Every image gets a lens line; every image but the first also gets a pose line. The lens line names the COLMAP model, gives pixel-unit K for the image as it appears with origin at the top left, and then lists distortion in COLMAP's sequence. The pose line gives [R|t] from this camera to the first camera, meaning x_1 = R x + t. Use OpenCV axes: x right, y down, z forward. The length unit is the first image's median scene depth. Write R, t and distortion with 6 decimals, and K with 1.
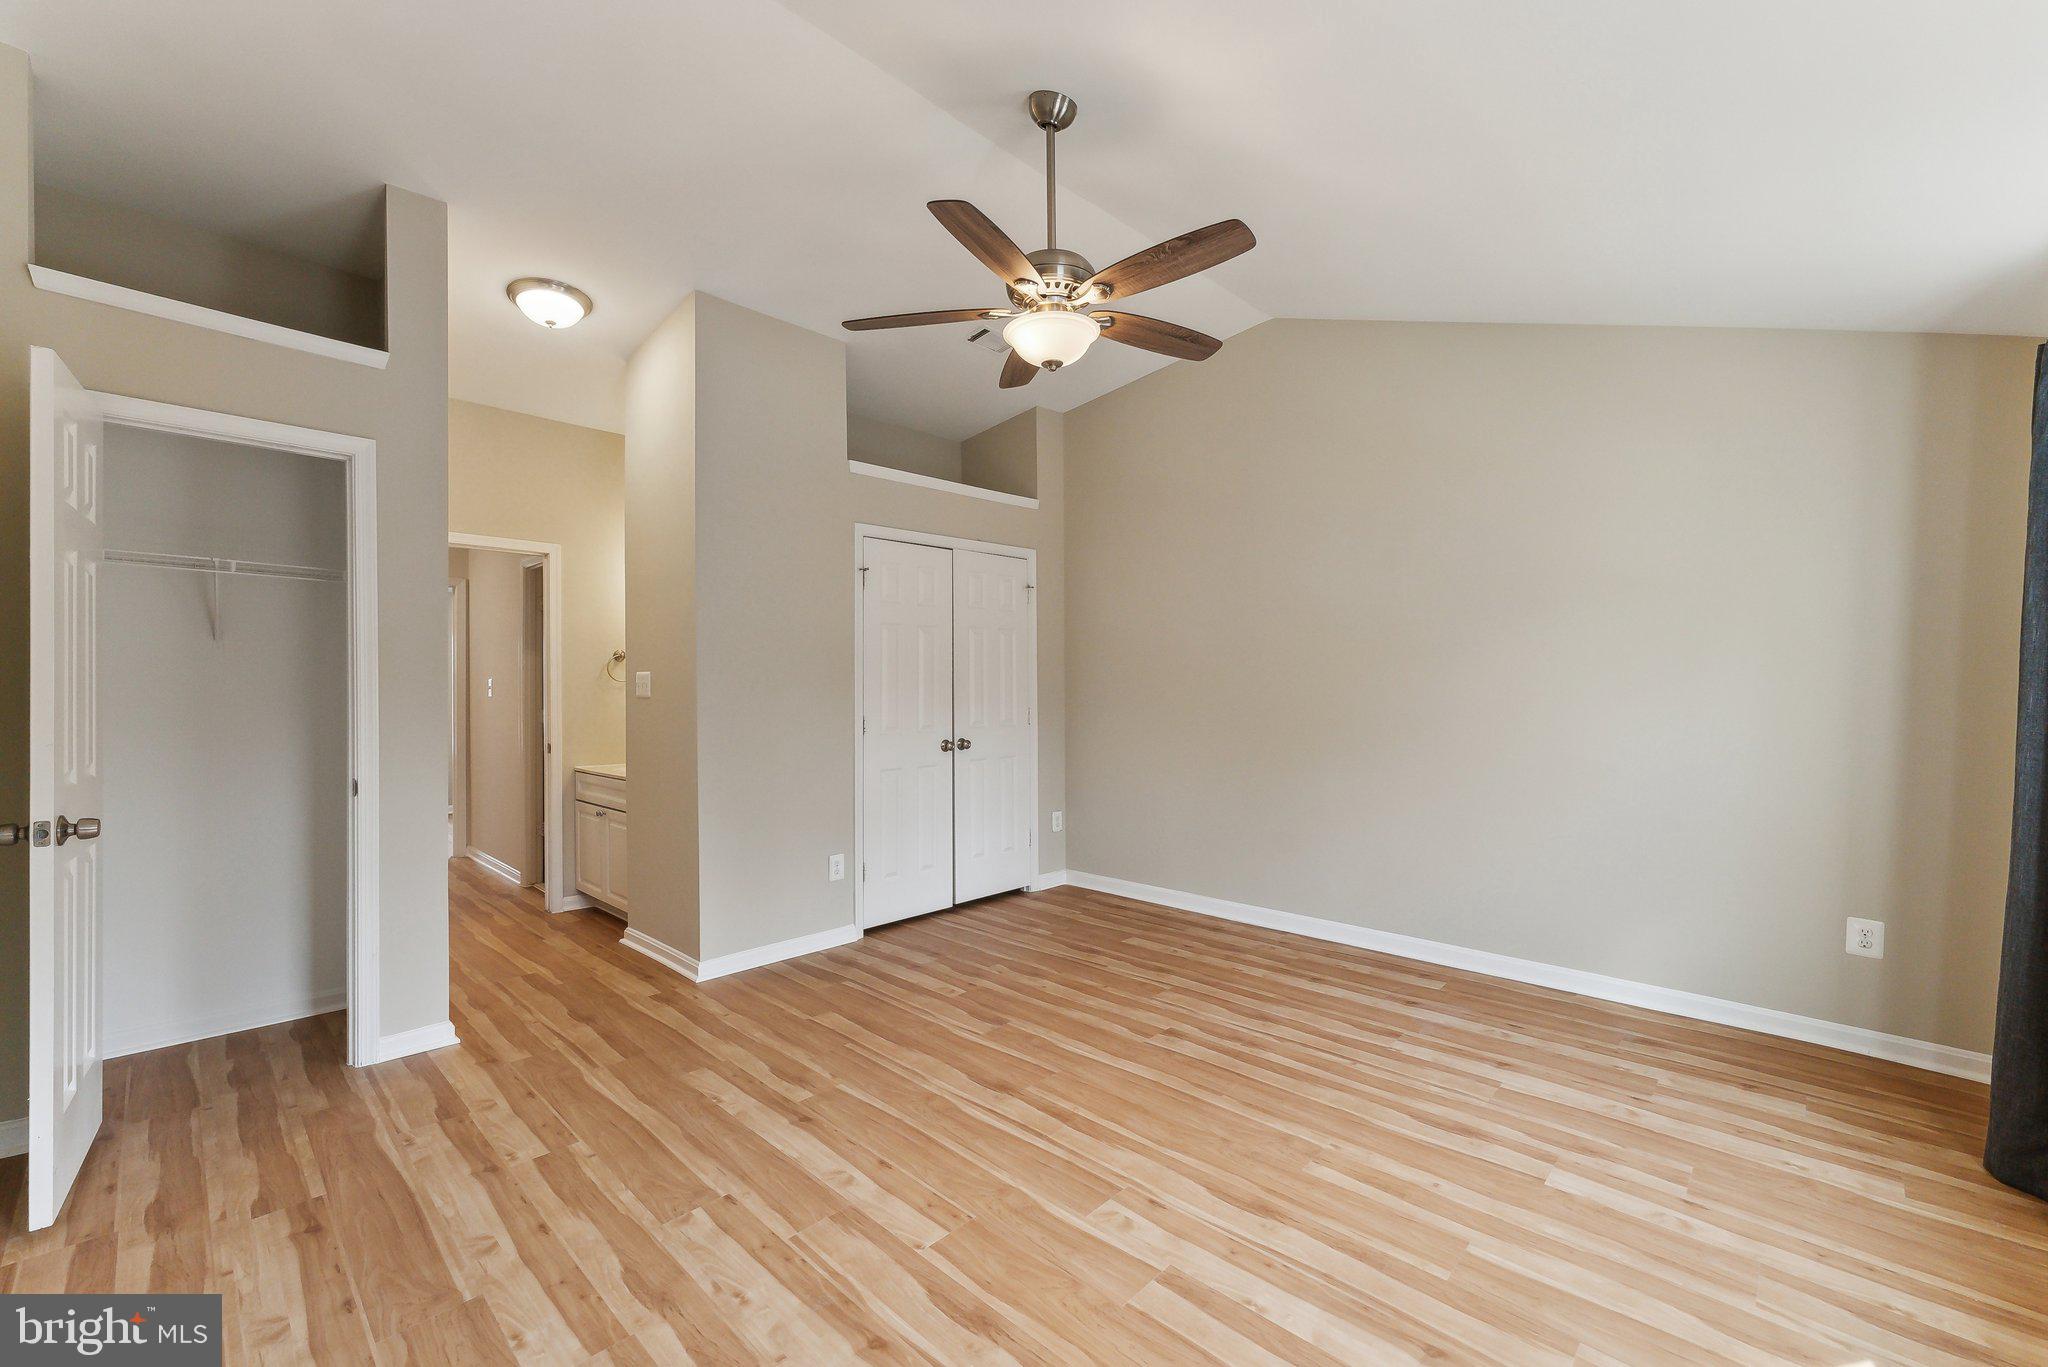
lens RADIAL K [[834.9, 0, 1023.8], [0, 834.9, 685.4], [0, 0, 1]] dist [-0.005112, 0.000572]
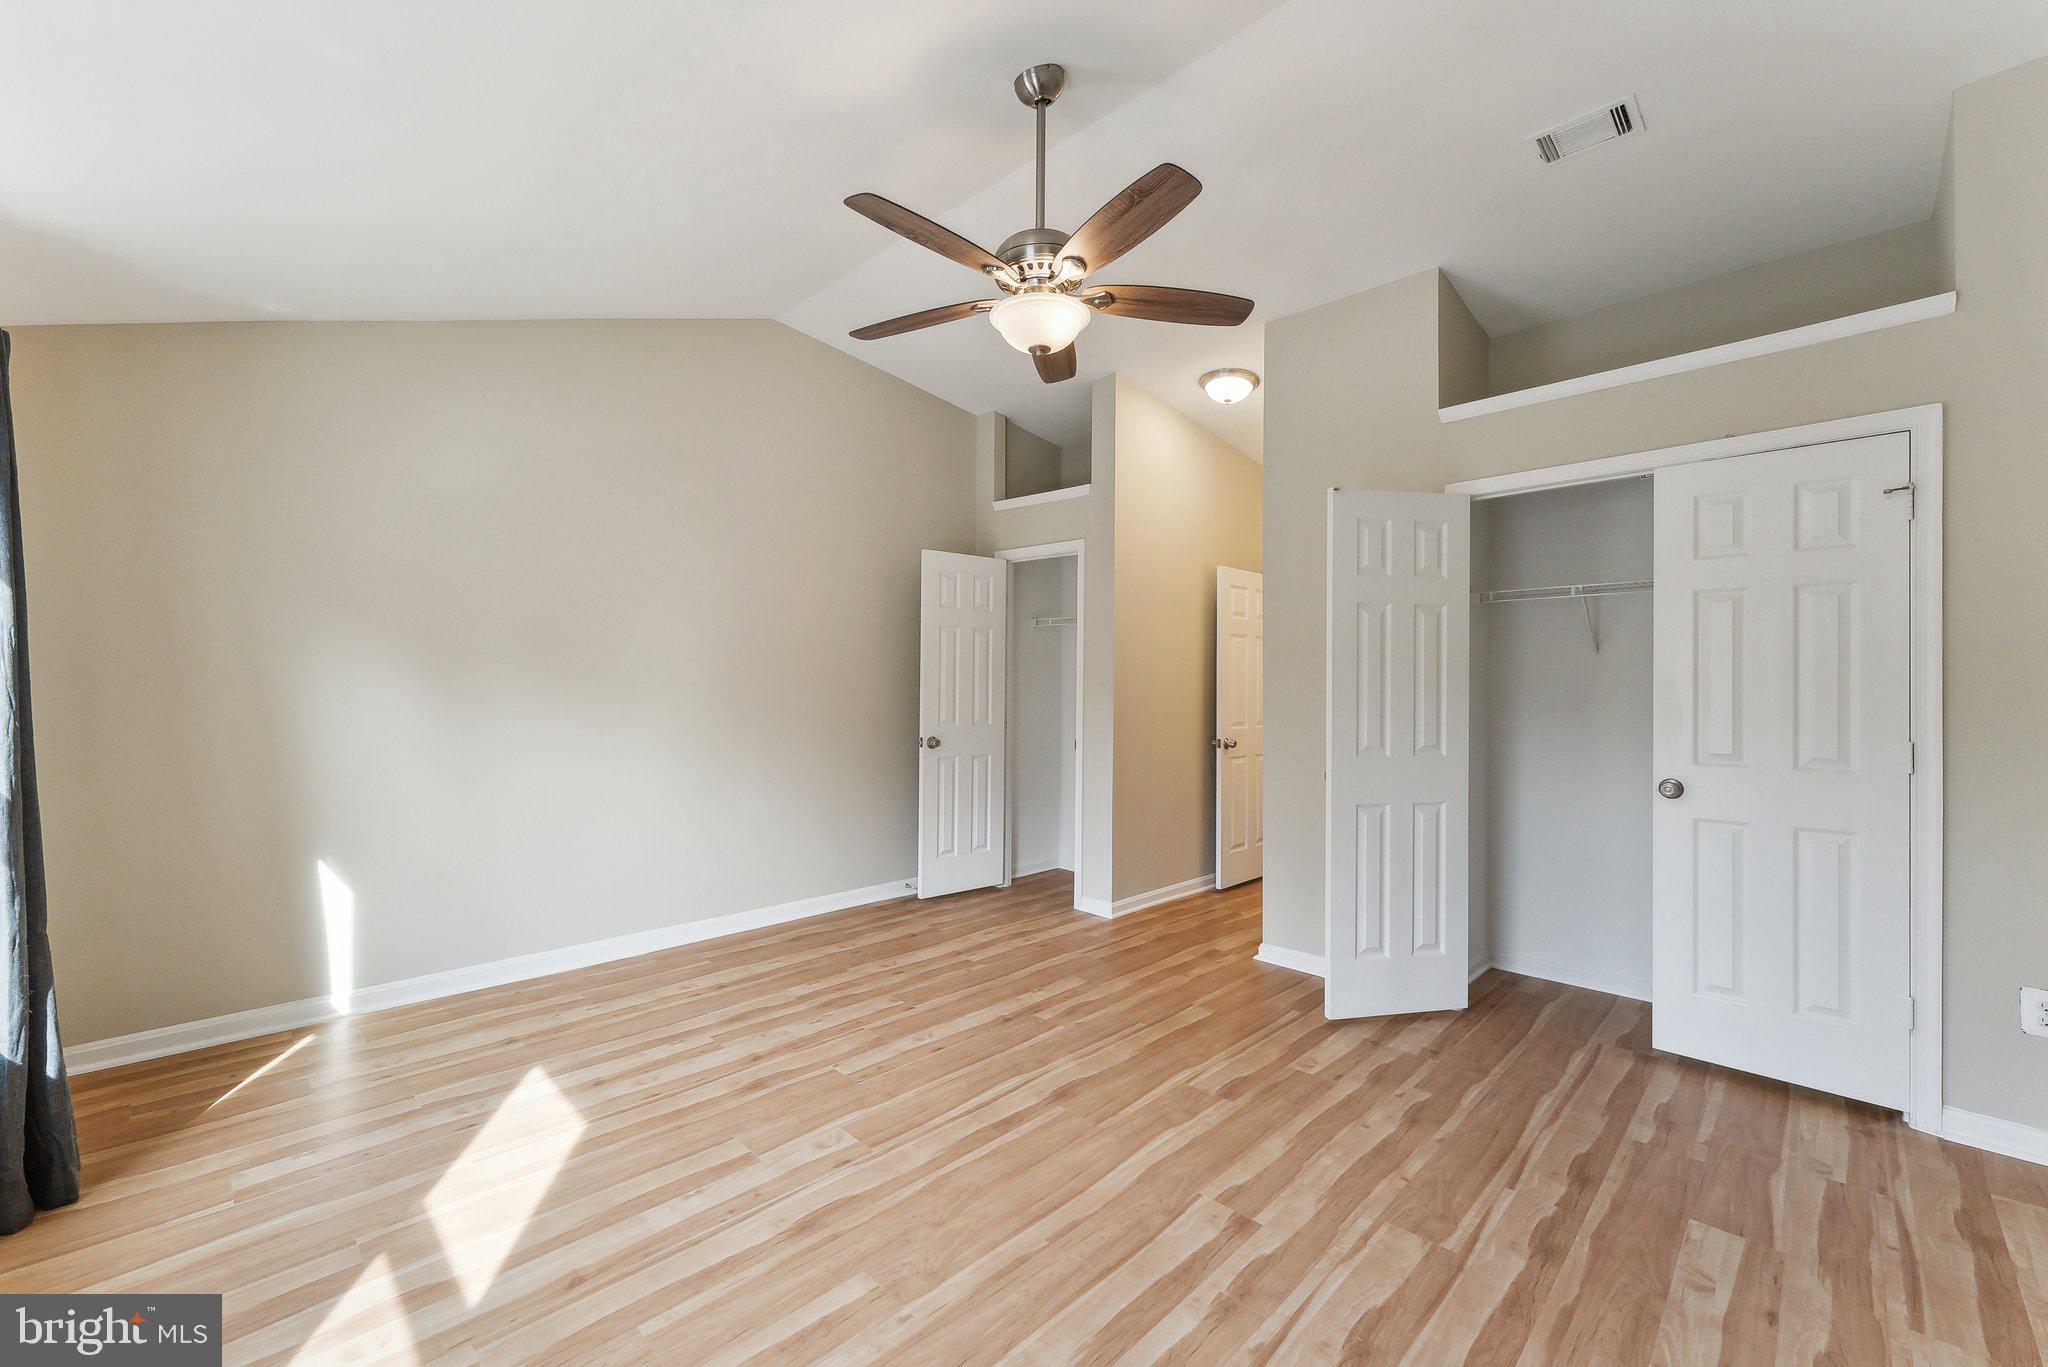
lens RADIAL K [[834.9, 0, 1023.6], [0, 834.9, 684.6], [0, 0, 1]] dist [-0.005112, 0.000572]
pose [[-0.020992, 0.000450, -0.999780, 0.865814], [-0.011280, 0.999936, 0.000687, -0.000862], [0.999716, 0.011292, -0.020985, 0.877485]]
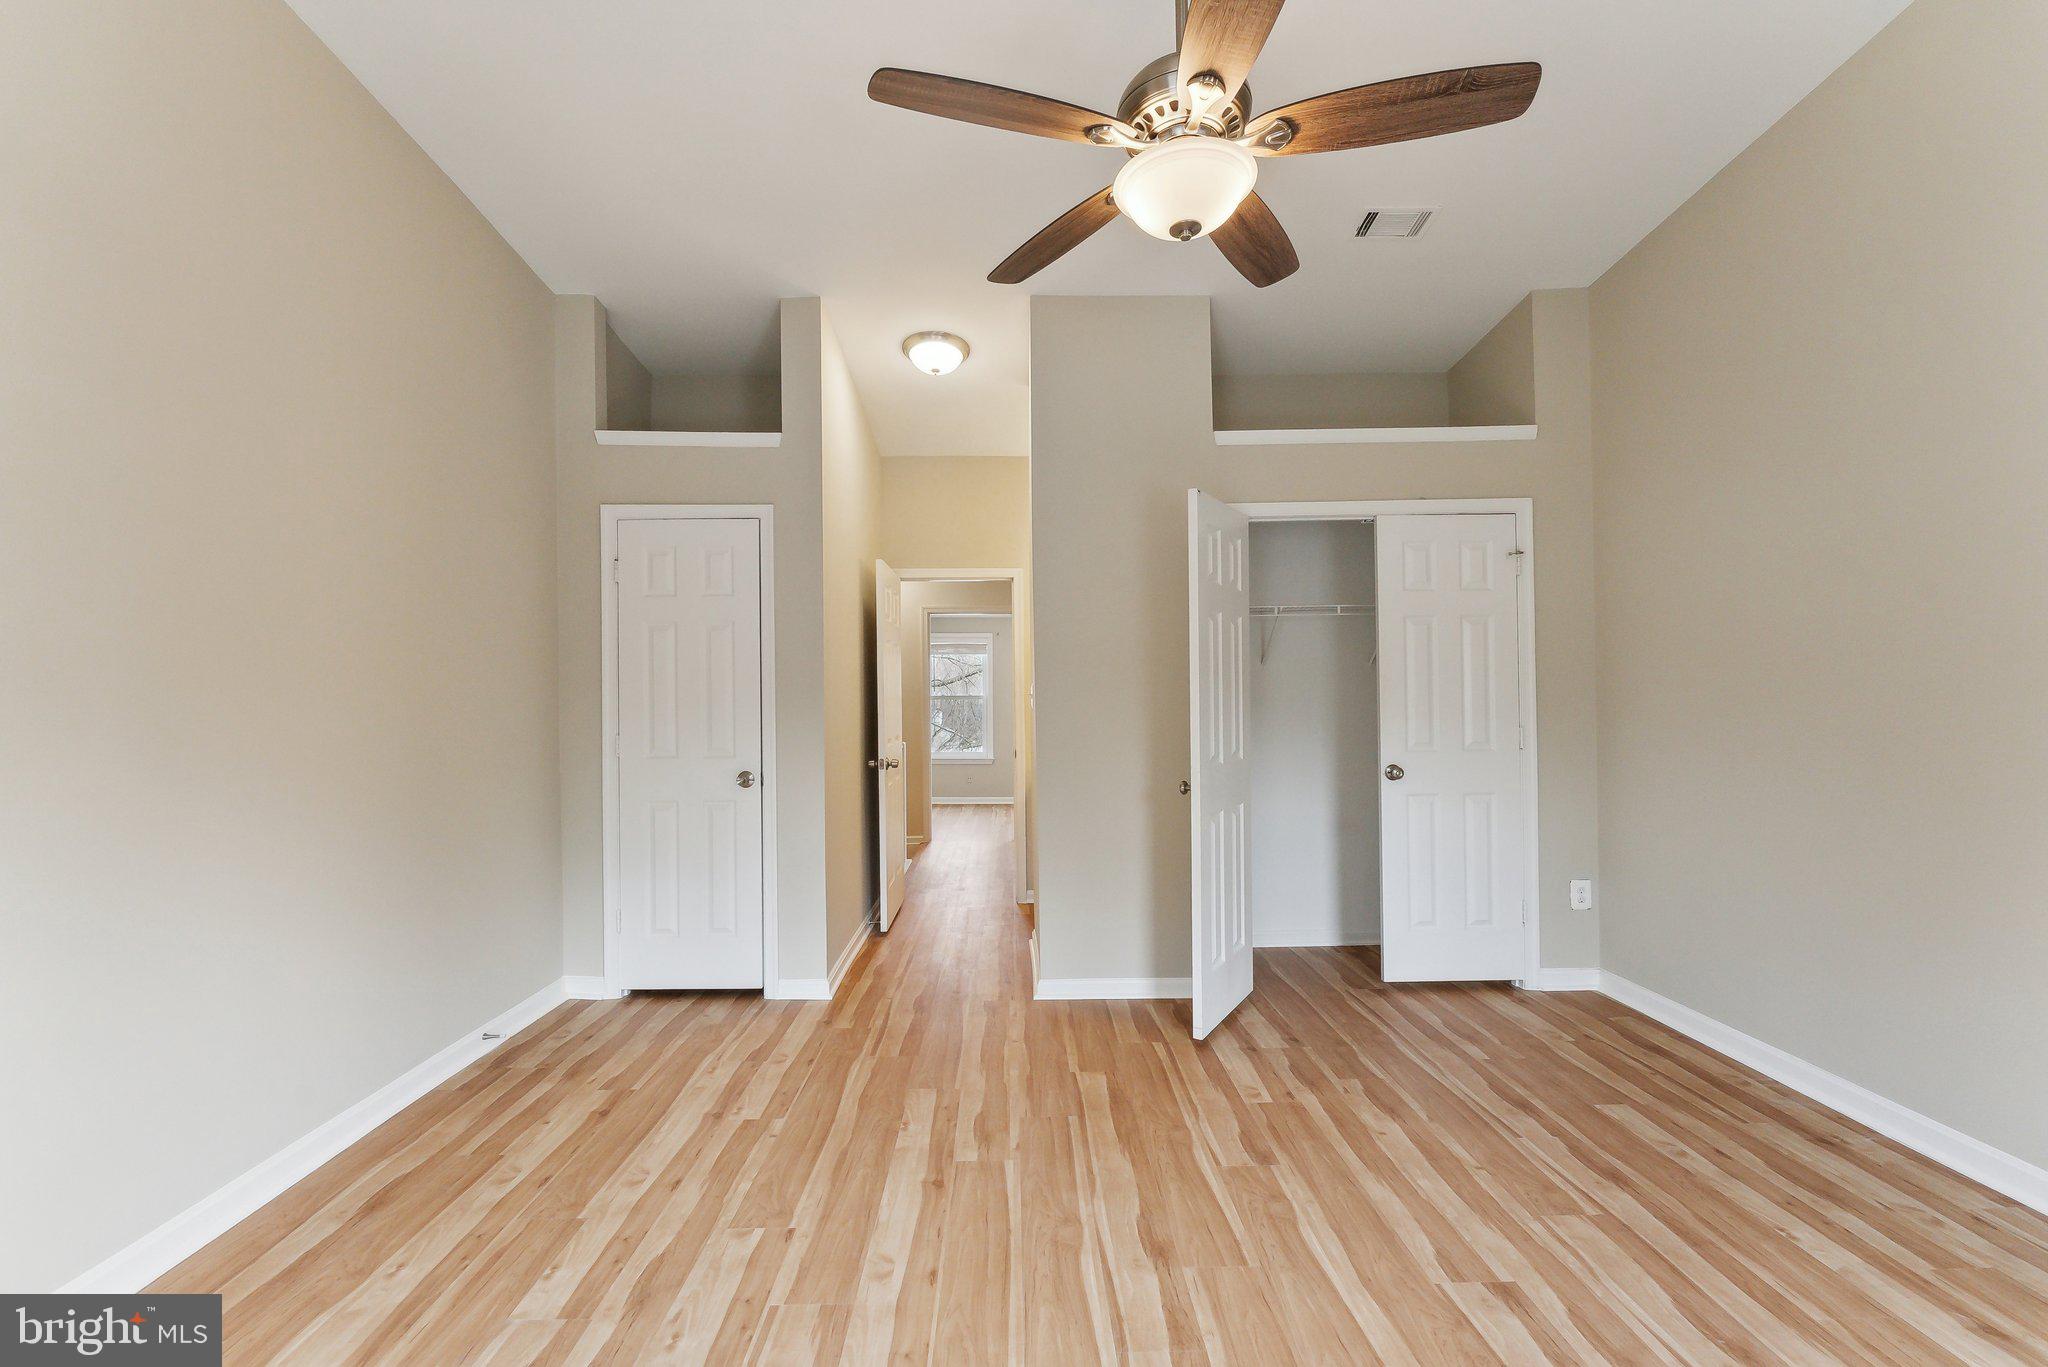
lens RADIAL K [[834.9, 0, 1023.5], [0, 834.9, 702.7], [0, 0, 1]] dist [-0.005112, 0.000572]
pose [[0.698959, 0.001588, -0.715160, 0.374147], [0.007462, 0.999927, 0.009513, -0.005981], [0.715123, -0.011986, 0.698896, 0.370709]]
